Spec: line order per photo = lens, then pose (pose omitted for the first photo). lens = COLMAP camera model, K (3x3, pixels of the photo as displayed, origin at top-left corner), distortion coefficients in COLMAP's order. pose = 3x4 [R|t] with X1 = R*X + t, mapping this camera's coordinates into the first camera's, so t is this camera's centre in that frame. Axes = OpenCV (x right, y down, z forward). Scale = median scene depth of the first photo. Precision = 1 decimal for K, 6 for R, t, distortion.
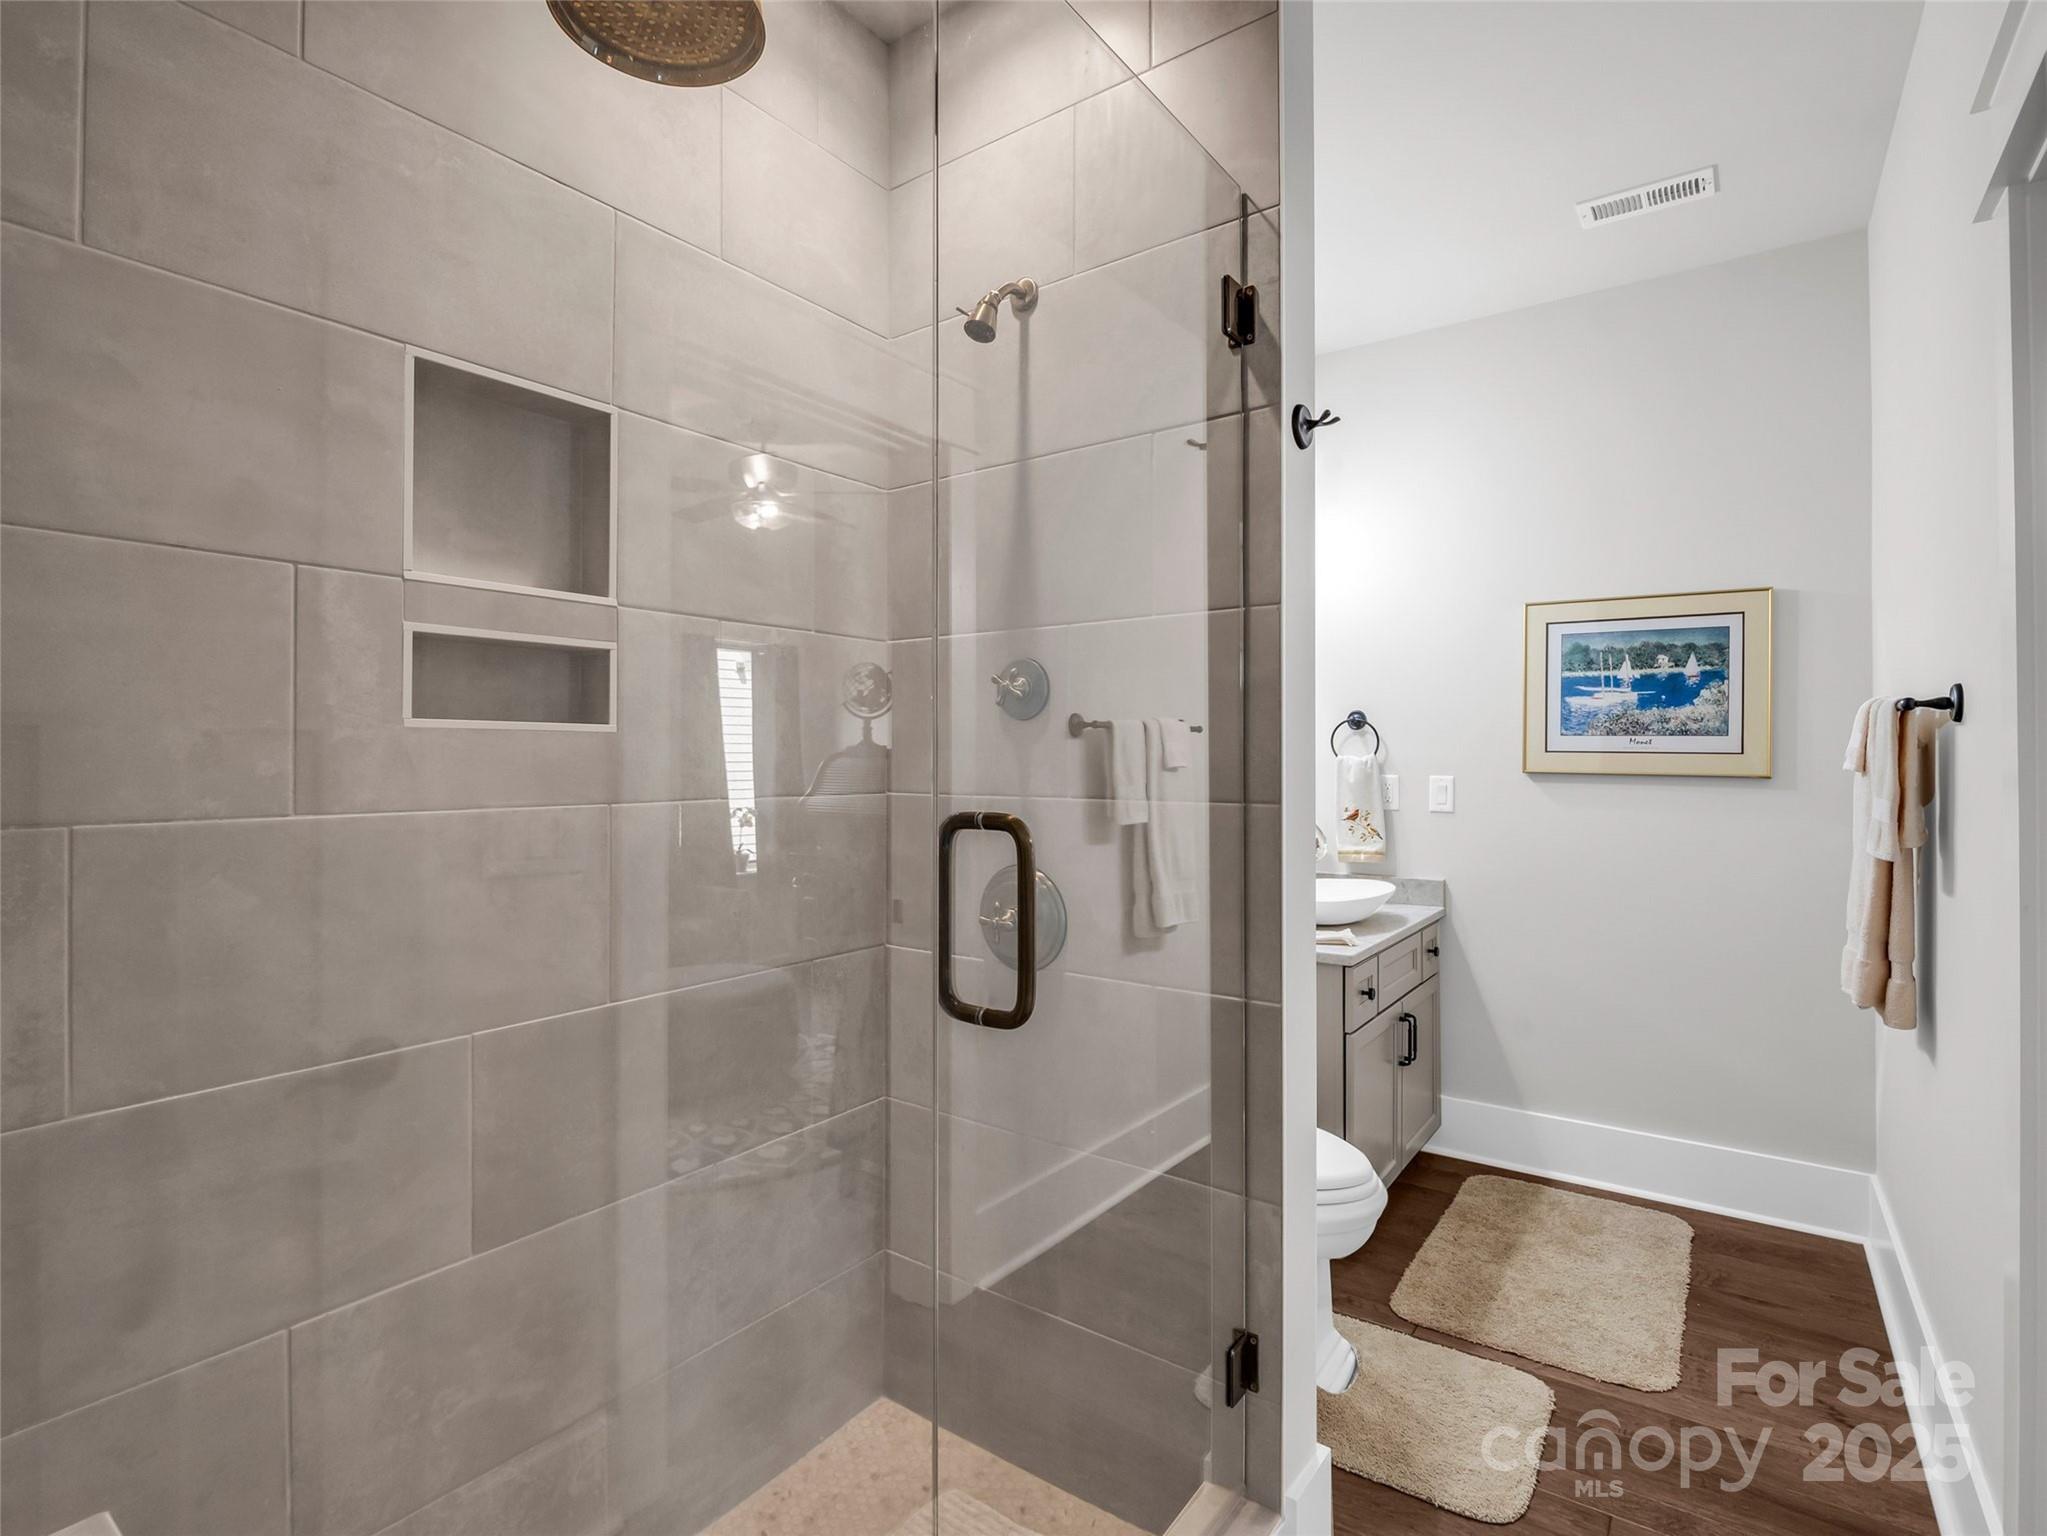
lens RADIAL K [[1008.2, 0, 1009.6], [0, 1008.2, 776.0], [0, 0, 1]] dist [-0.017799, 0.002574]
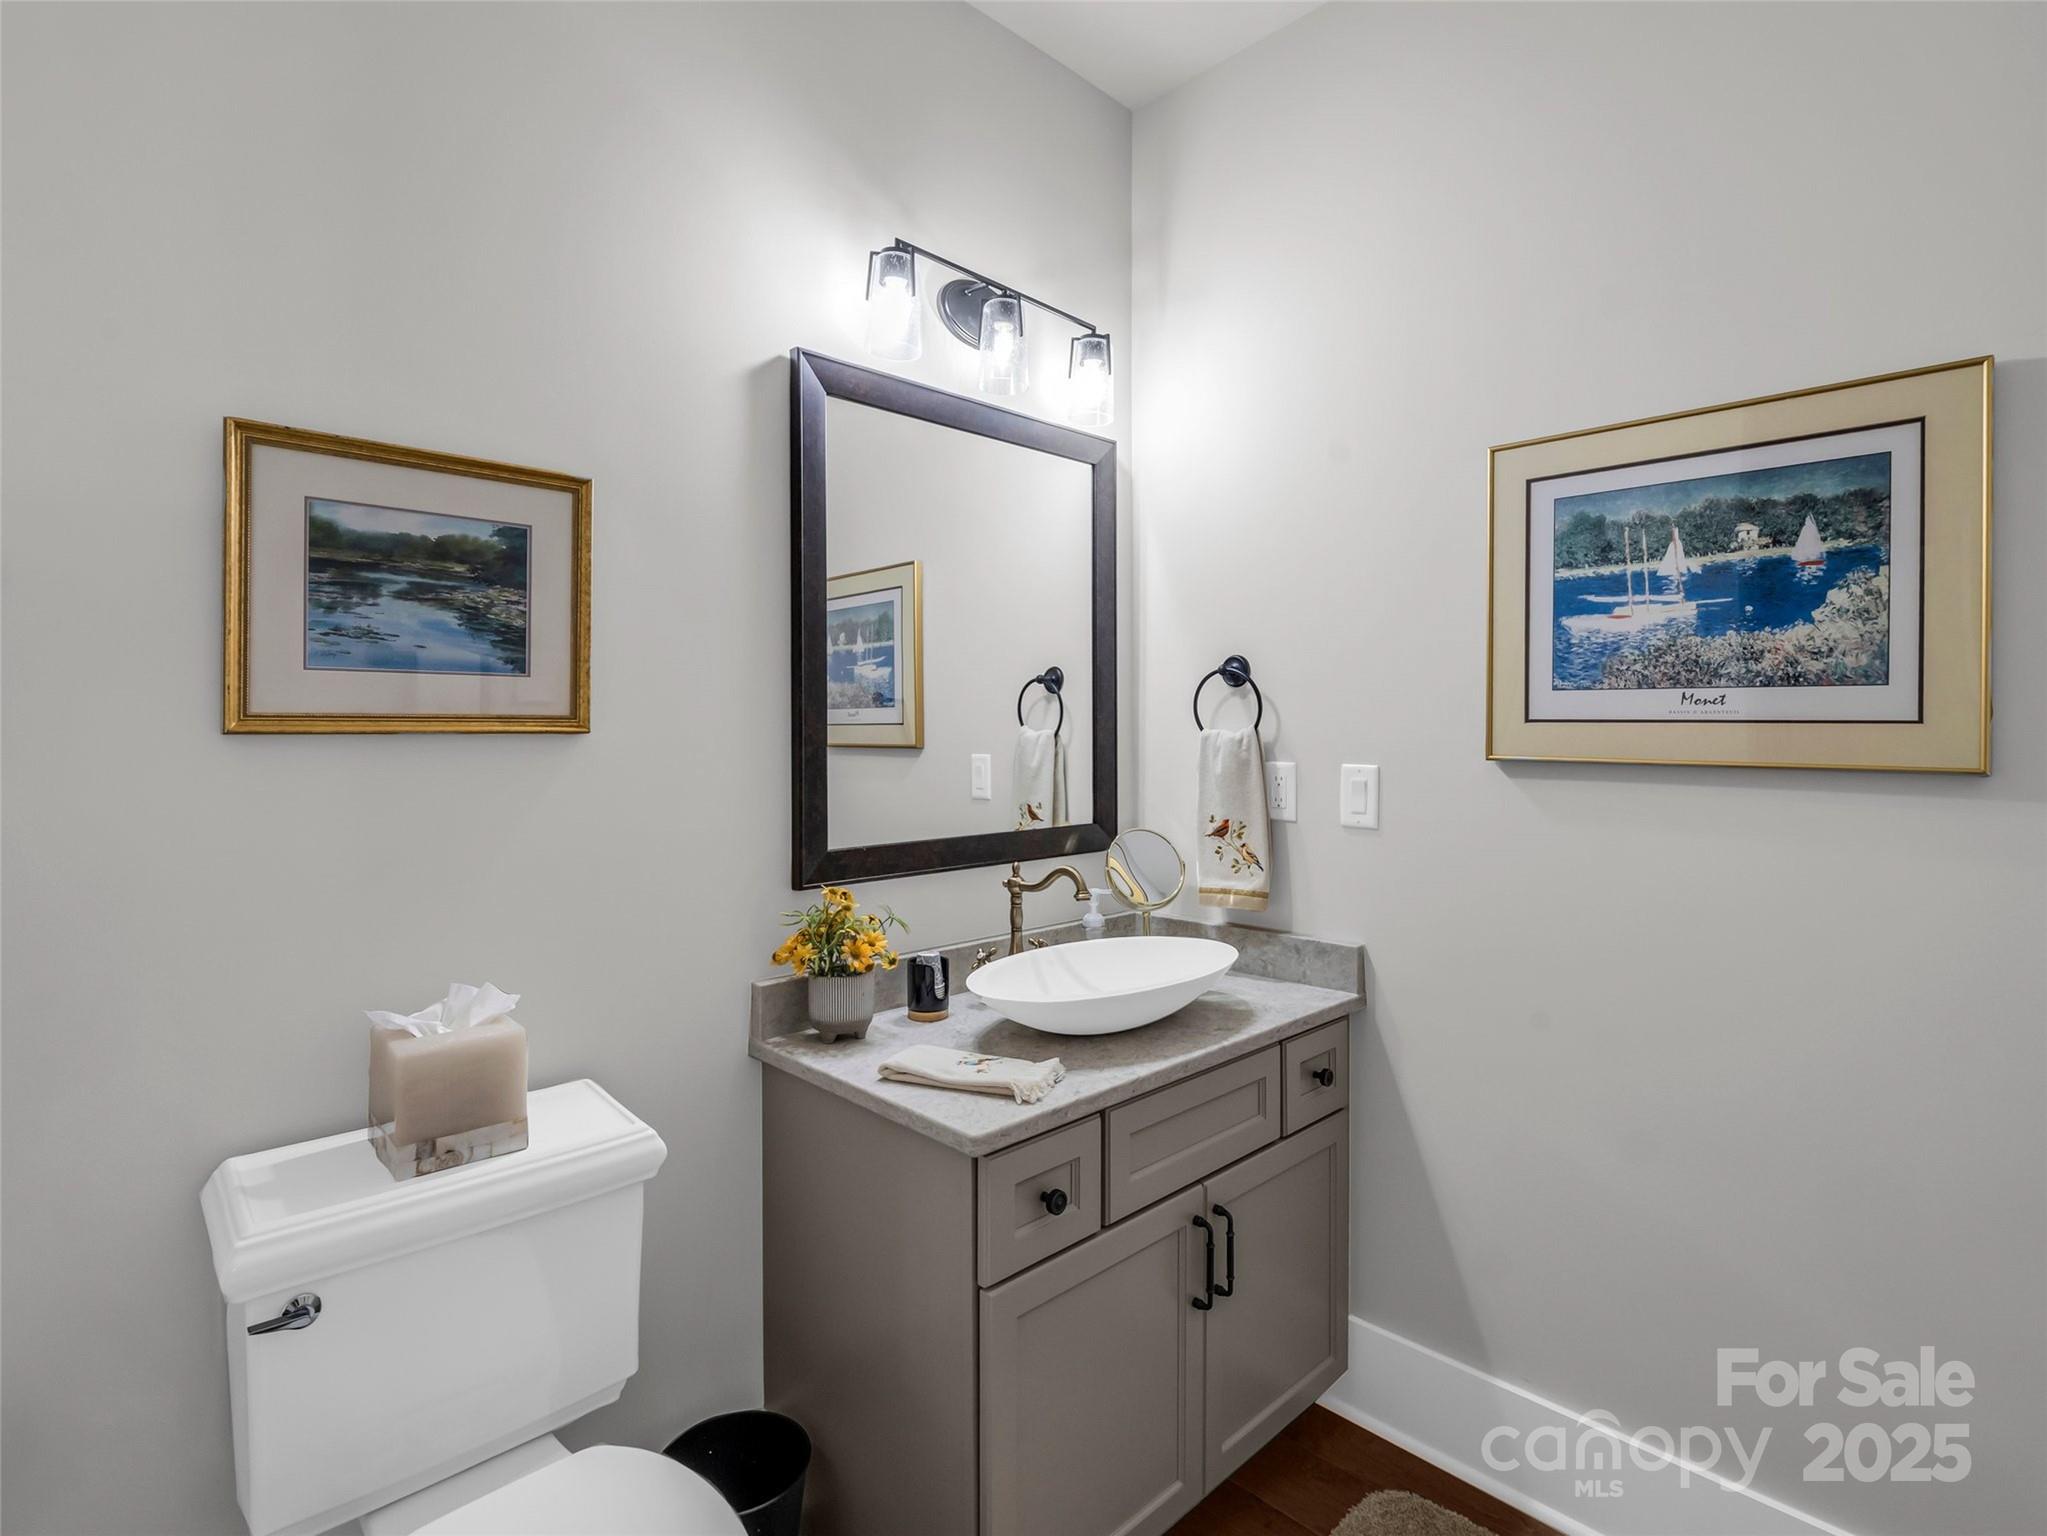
lens RADIAL K [[1008.2, 0, 1032.1], [0, 1008.2, 764.7], [0, 0, 1]] dist [-0.017799, 0.002574]
pose [[0.987164, 0.006126, -0.159594, 0.374378], [-0.005137, 0.999965, 0.006605, -0.003054], [0.159629, -0.005701, 0.987161, 0.445342]]
